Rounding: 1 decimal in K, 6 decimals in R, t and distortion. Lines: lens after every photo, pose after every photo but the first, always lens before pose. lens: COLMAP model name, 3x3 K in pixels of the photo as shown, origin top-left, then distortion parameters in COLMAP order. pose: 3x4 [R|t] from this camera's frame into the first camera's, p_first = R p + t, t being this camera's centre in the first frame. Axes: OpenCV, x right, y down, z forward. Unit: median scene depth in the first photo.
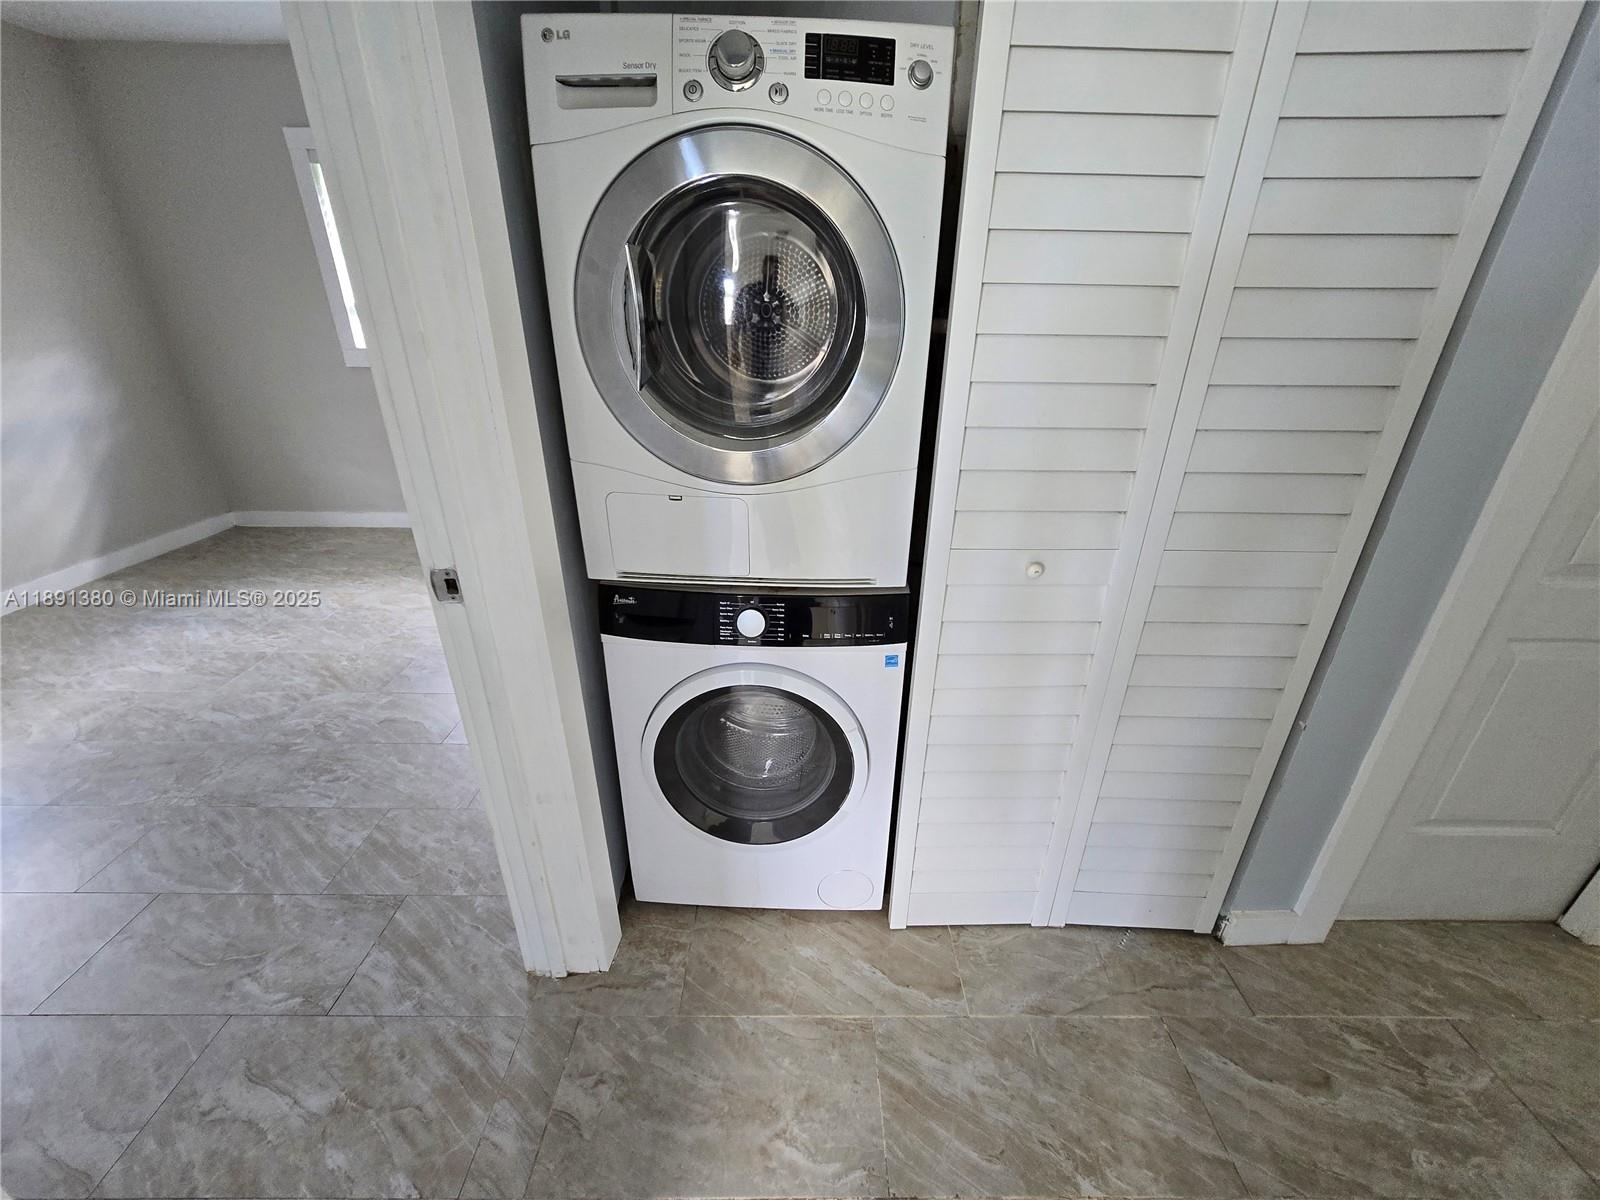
lens RADIAL K [[653.8, 0, 795.3], [0, 653.8, 603.0], [0, 0, 1]] dist [-0.001416, -0.000234]
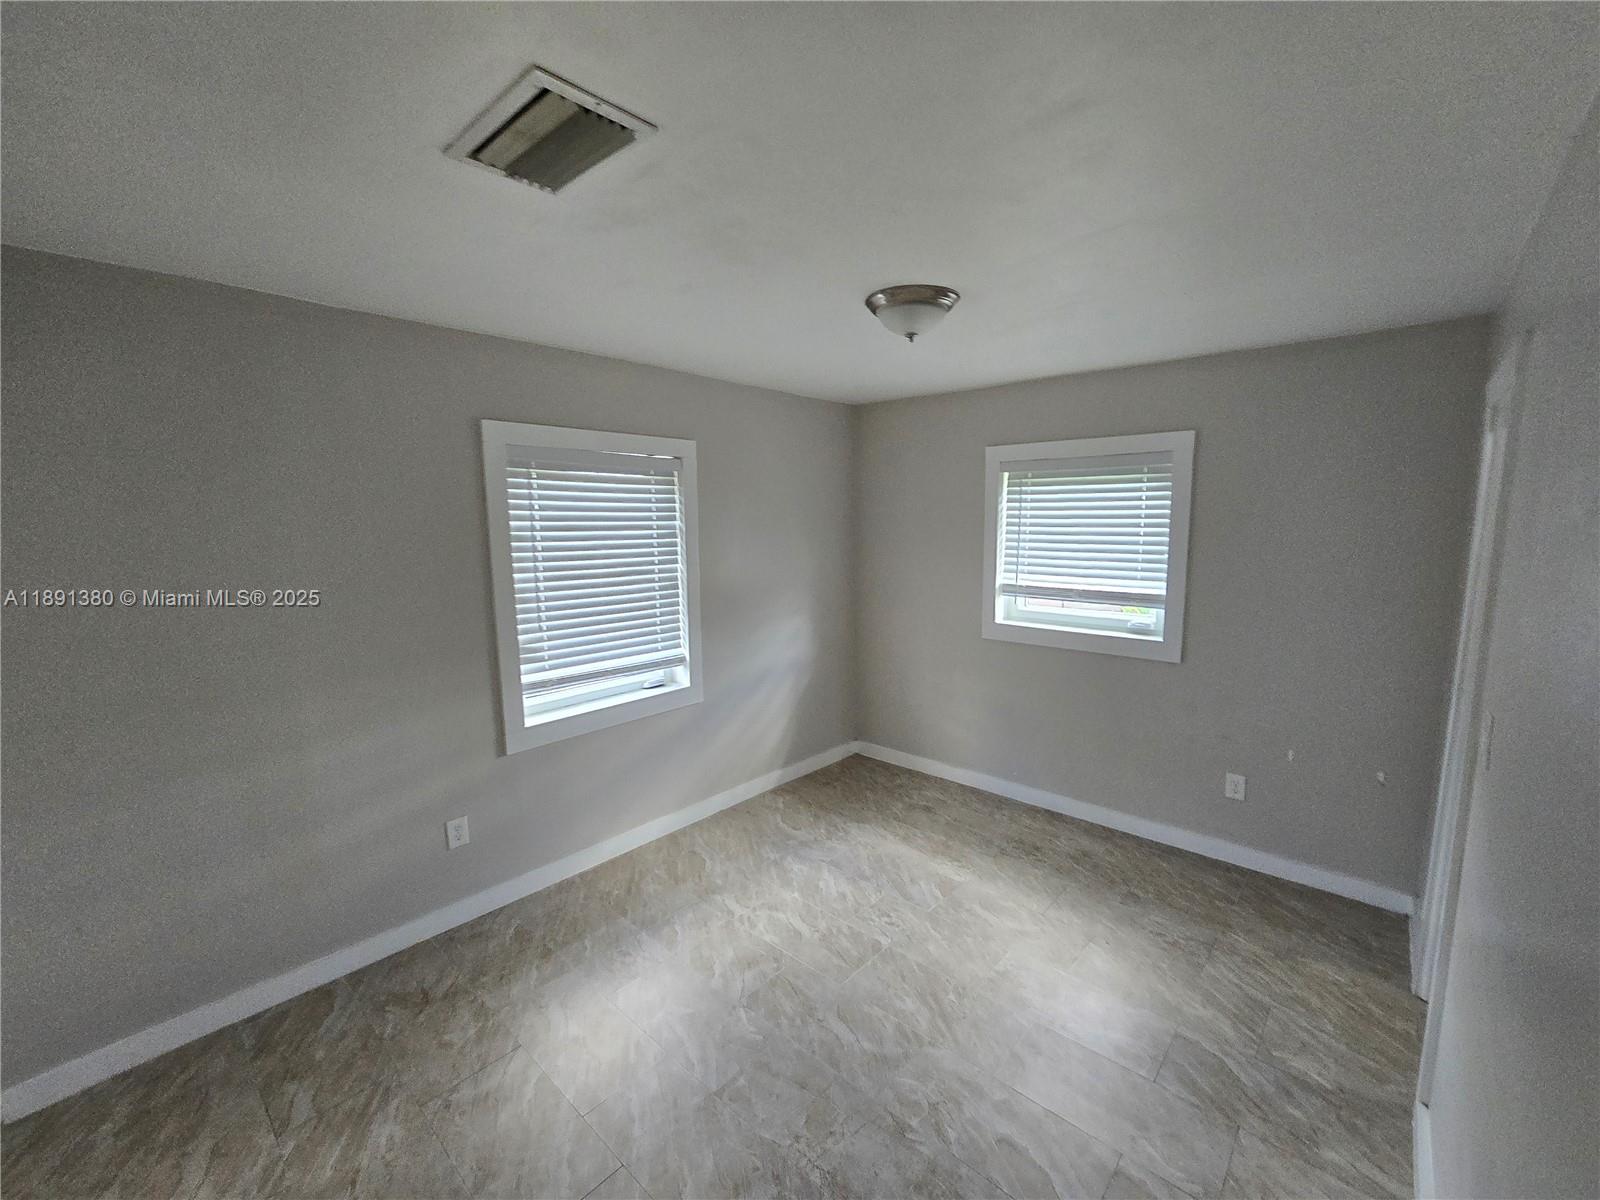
lens RADIAL K [[653.8, 0, 807.4], [0, 653.8, 599.1], [0, 0, 1]] dist [-0.001416, -0.000234]
pose [[0.741692, 0.075230, -0.666509, -0.293500], [-0.276446, 0.939652, -0.201570, -0.192855], [0.611123, 0.333757, 0.717729, 0.057583]]
